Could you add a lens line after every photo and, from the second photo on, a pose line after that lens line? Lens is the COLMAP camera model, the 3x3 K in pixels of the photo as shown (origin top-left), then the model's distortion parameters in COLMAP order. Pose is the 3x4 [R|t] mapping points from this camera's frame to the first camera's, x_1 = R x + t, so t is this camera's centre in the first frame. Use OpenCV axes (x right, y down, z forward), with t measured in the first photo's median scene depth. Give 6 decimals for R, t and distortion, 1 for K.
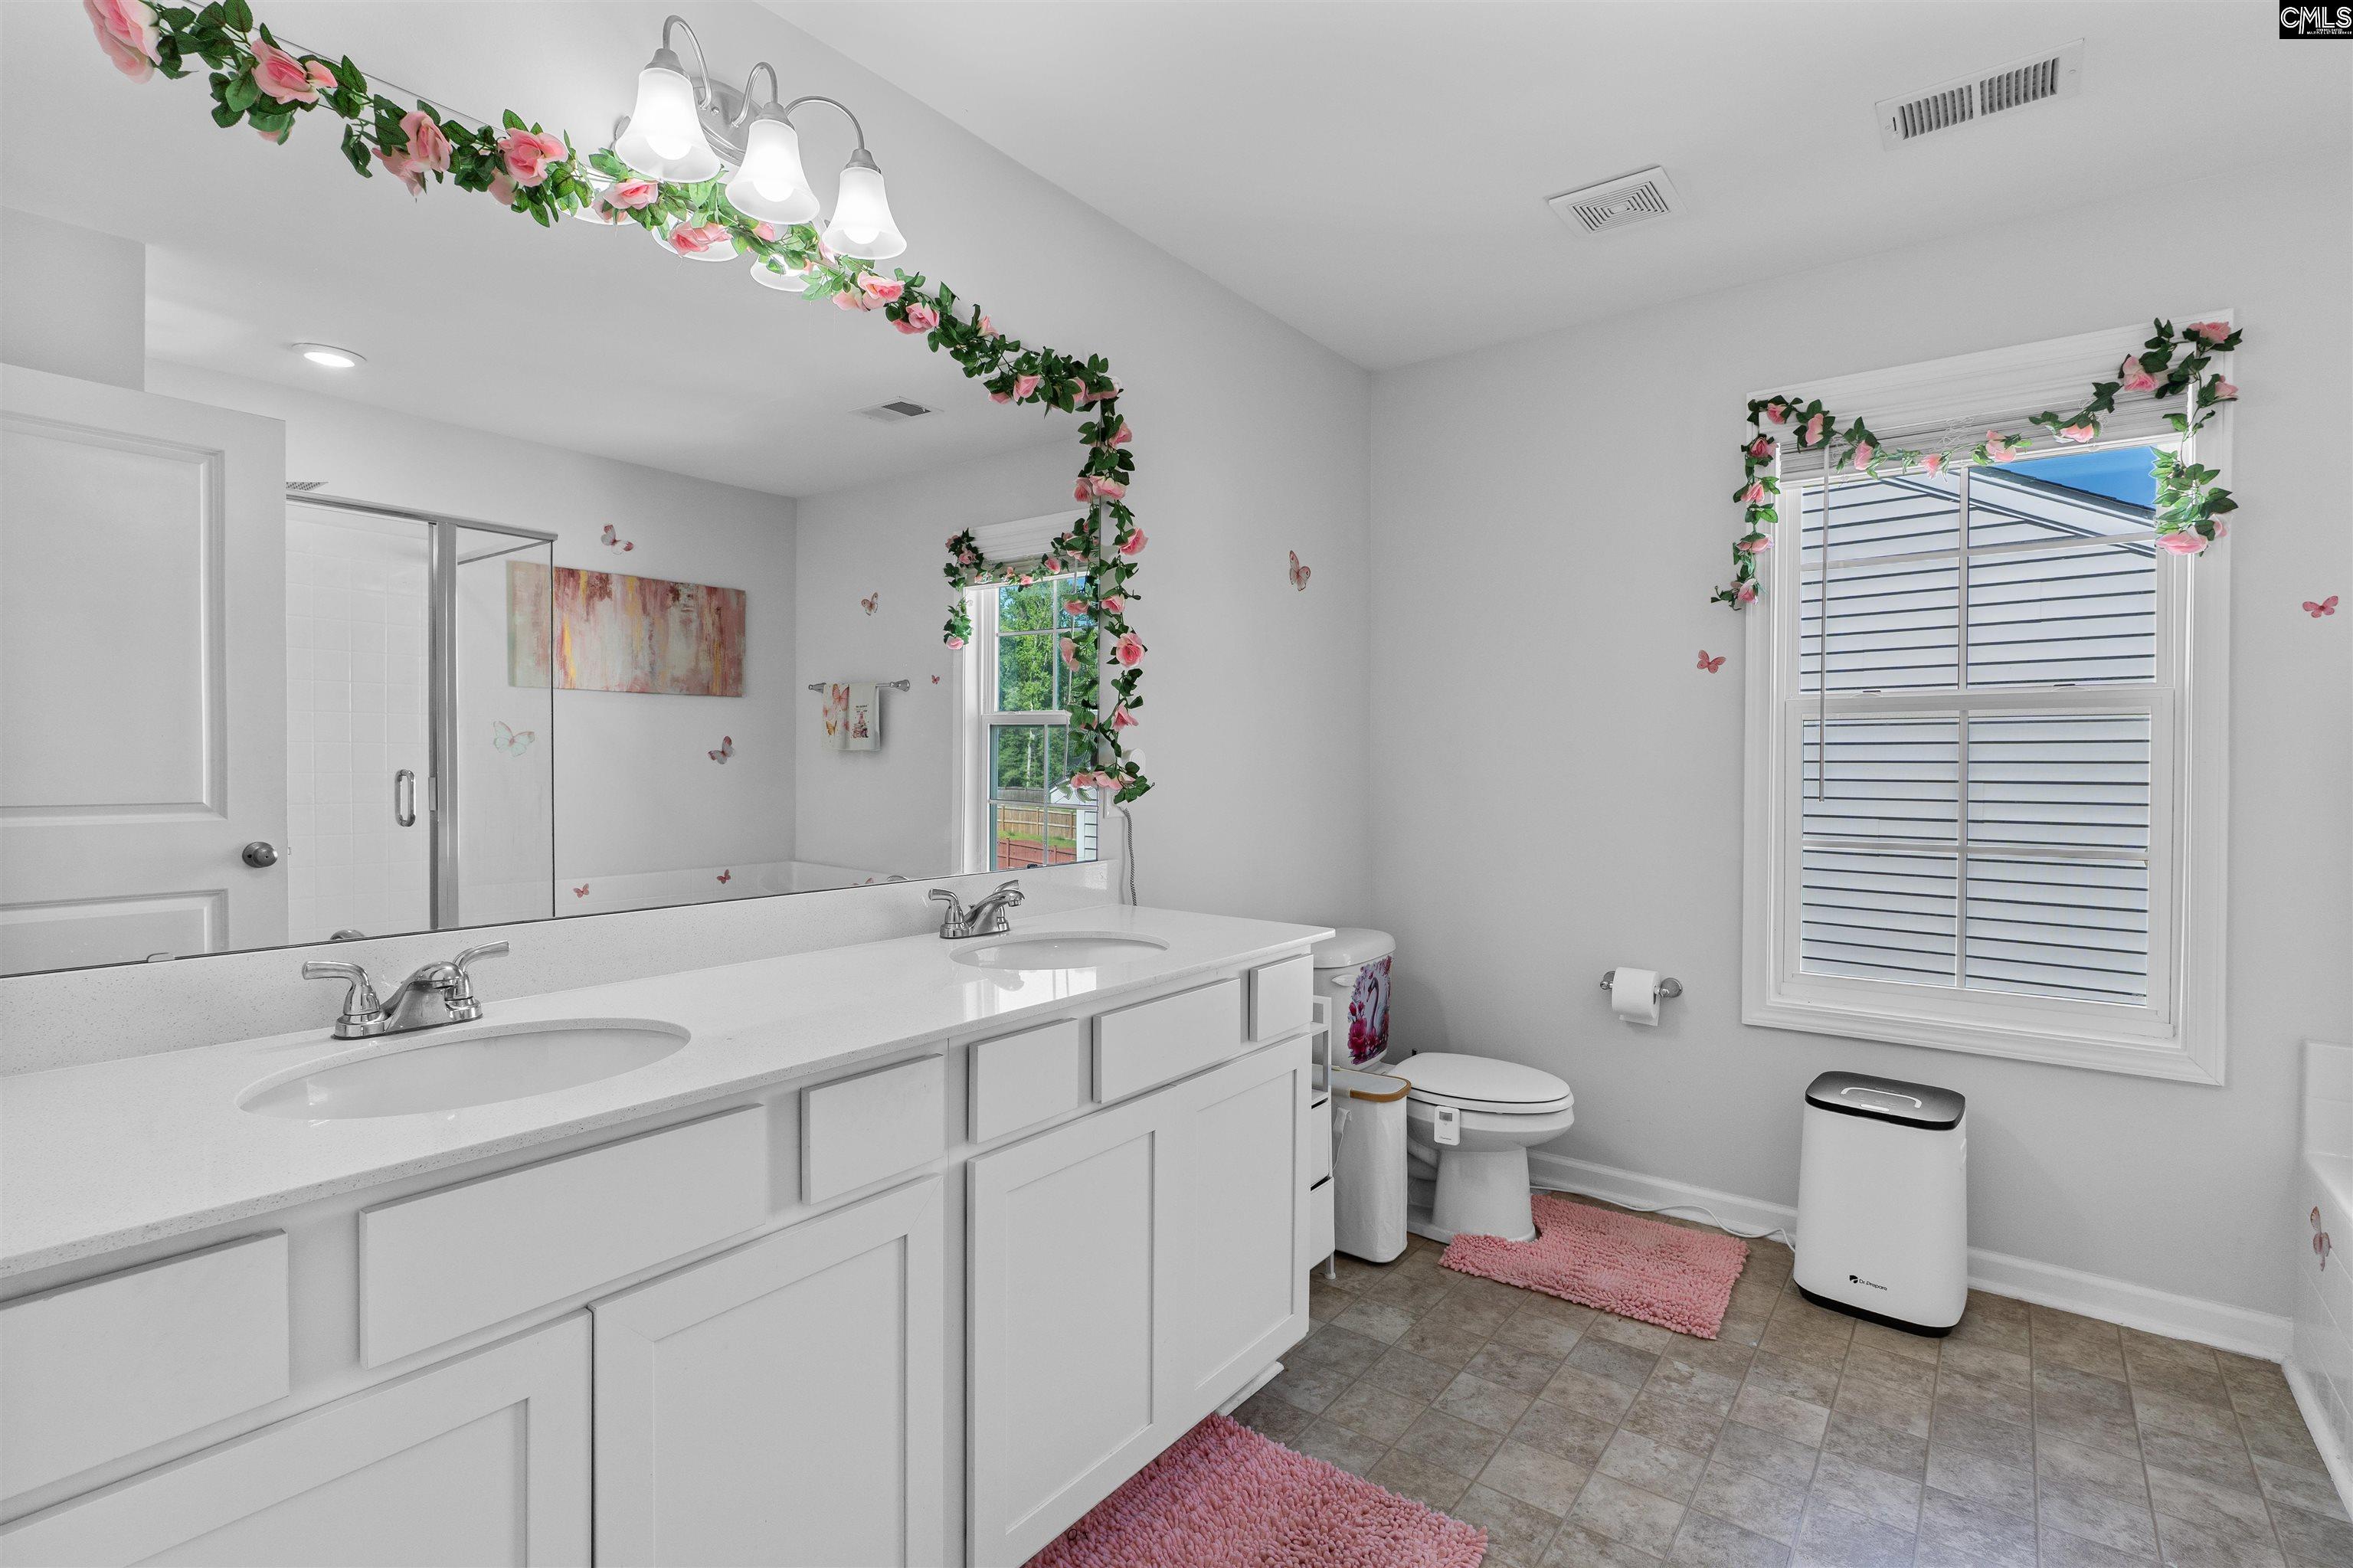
lens RADIAL K [[1081.9, 0, 1170.7], [0, 1081.9, 781.8], [0, 0, 1]] dist [-0.010535, 0.001165]
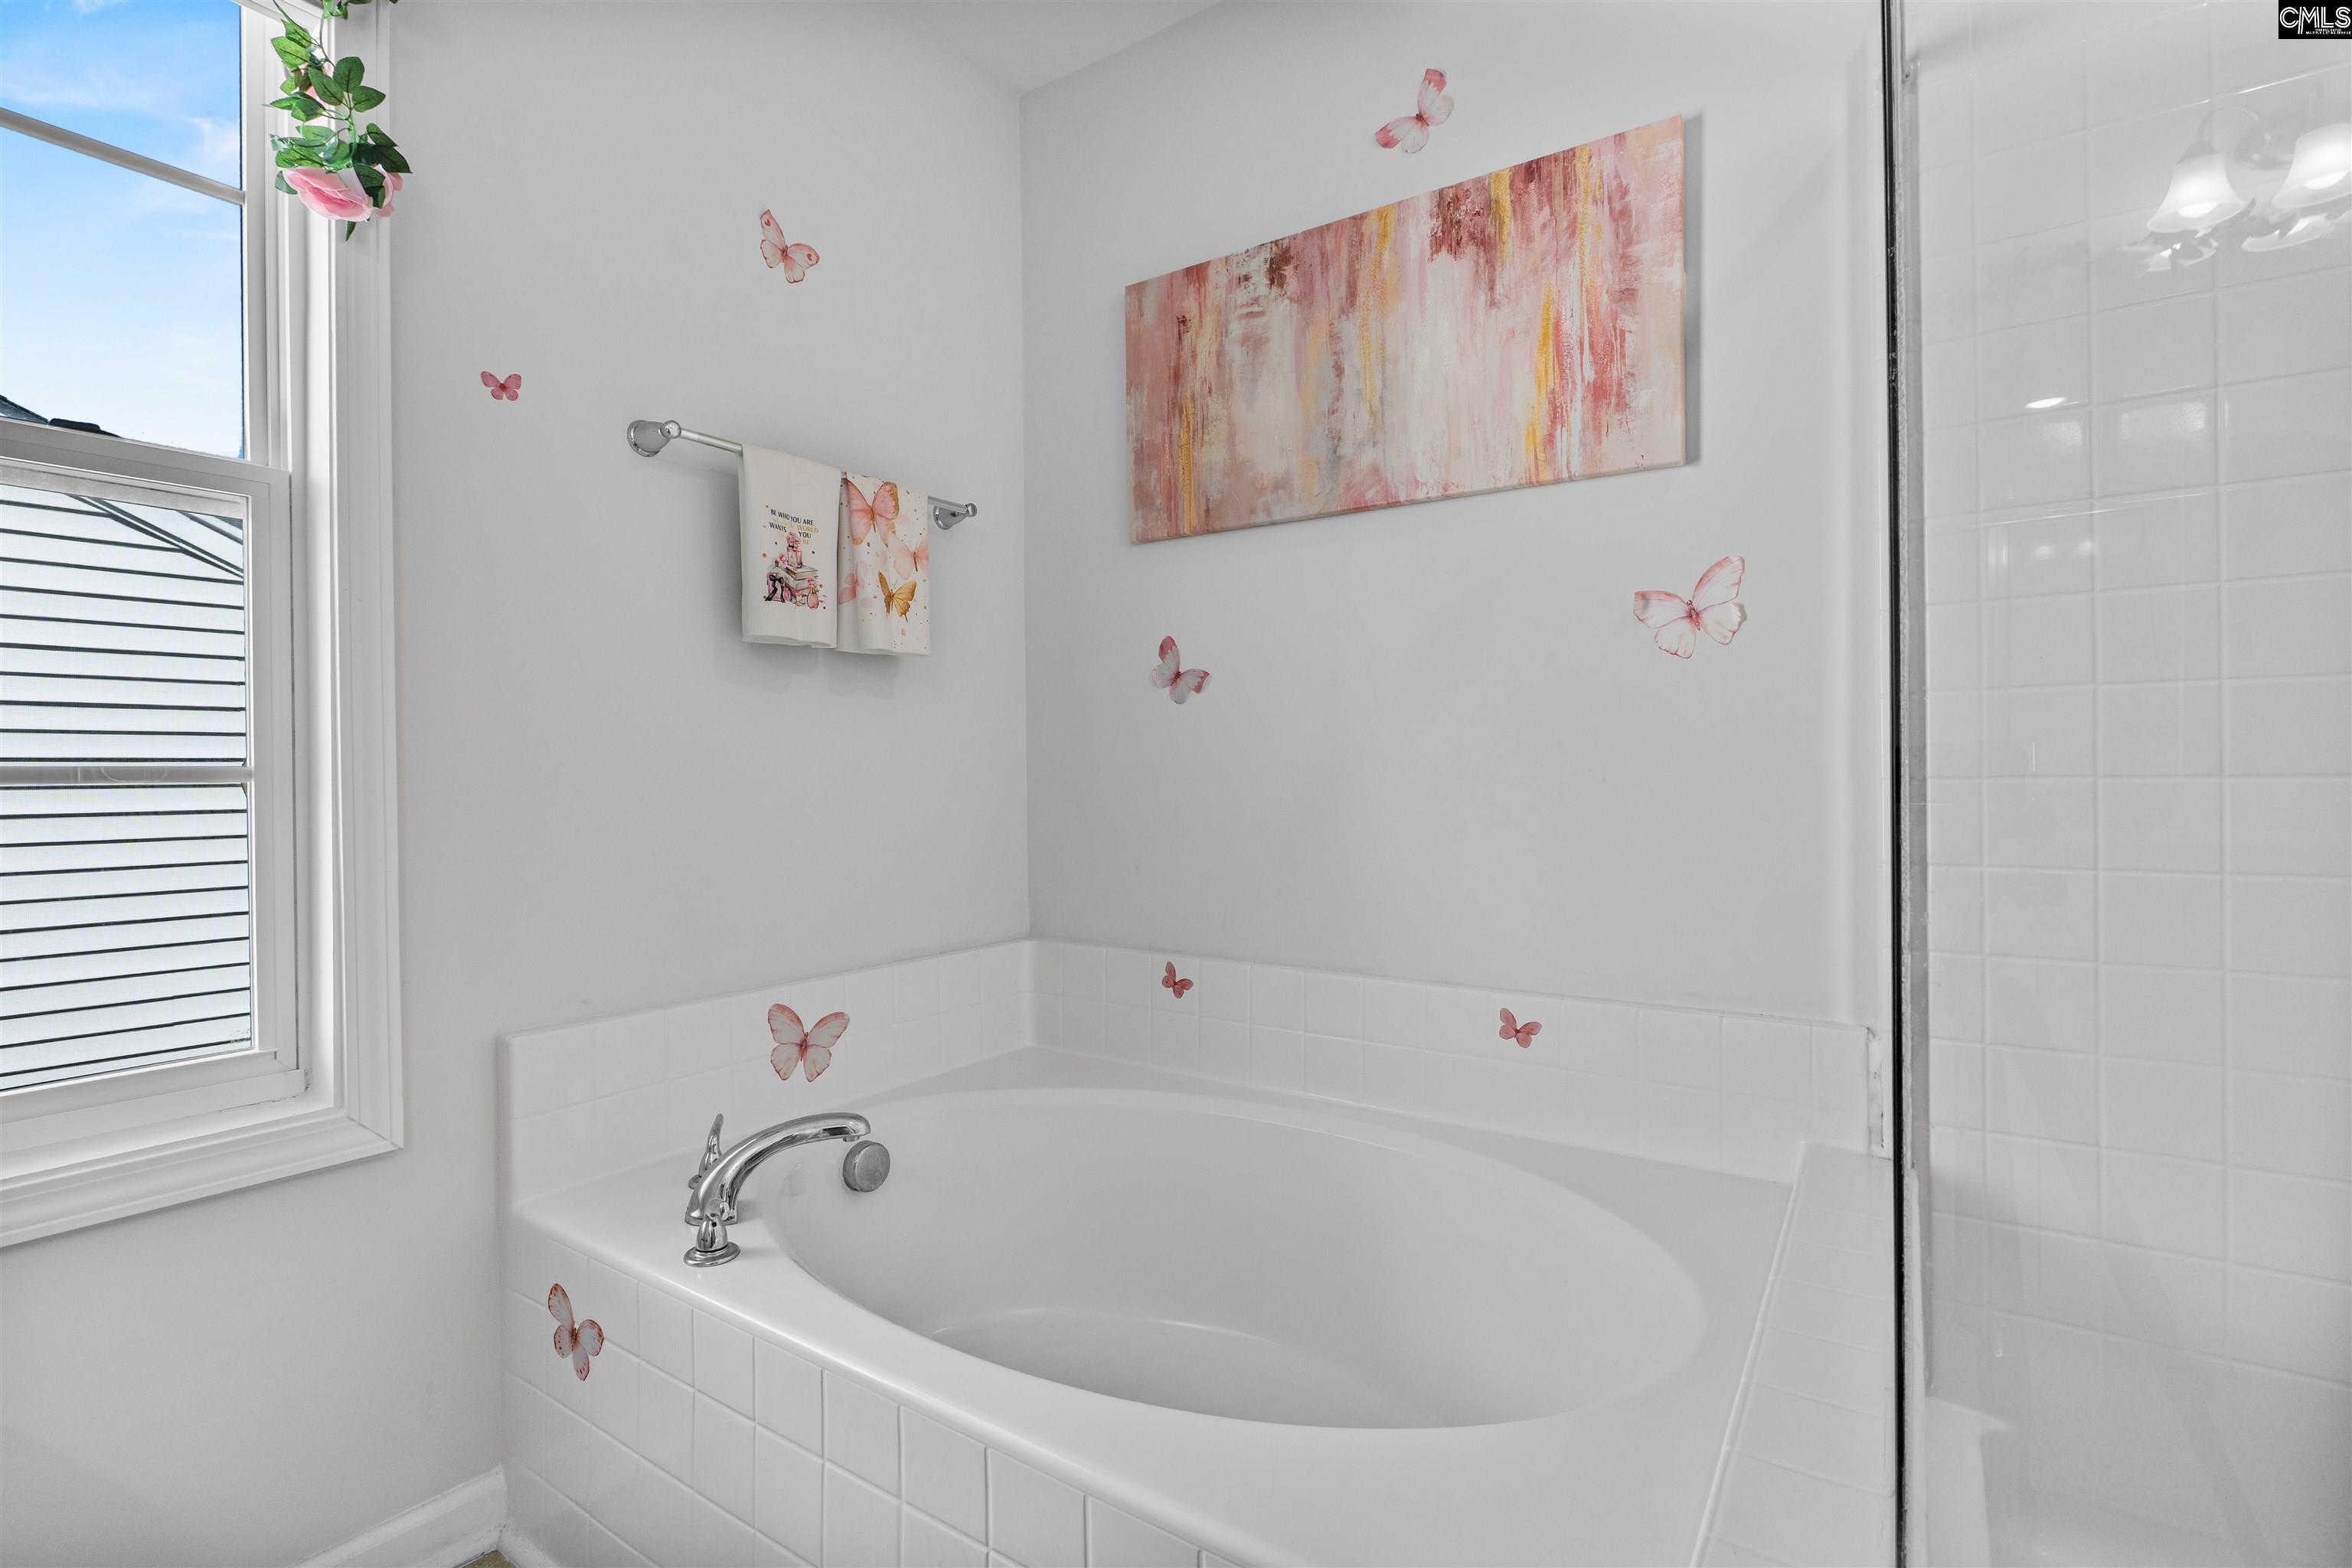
lens RADIAL K [[1081.4, 0, 1198.5], [0, 1081.4, 754.8], [0, 0, 1]] dist [-0.010535, 0.001165]
pose [[-0.060620, 0.002483, 0.998158, 0.374152], [0.034756, 0.999396, -0.000376, 0.083931], [-0.997556, 0.034669, -0.060670, 0.611677]]
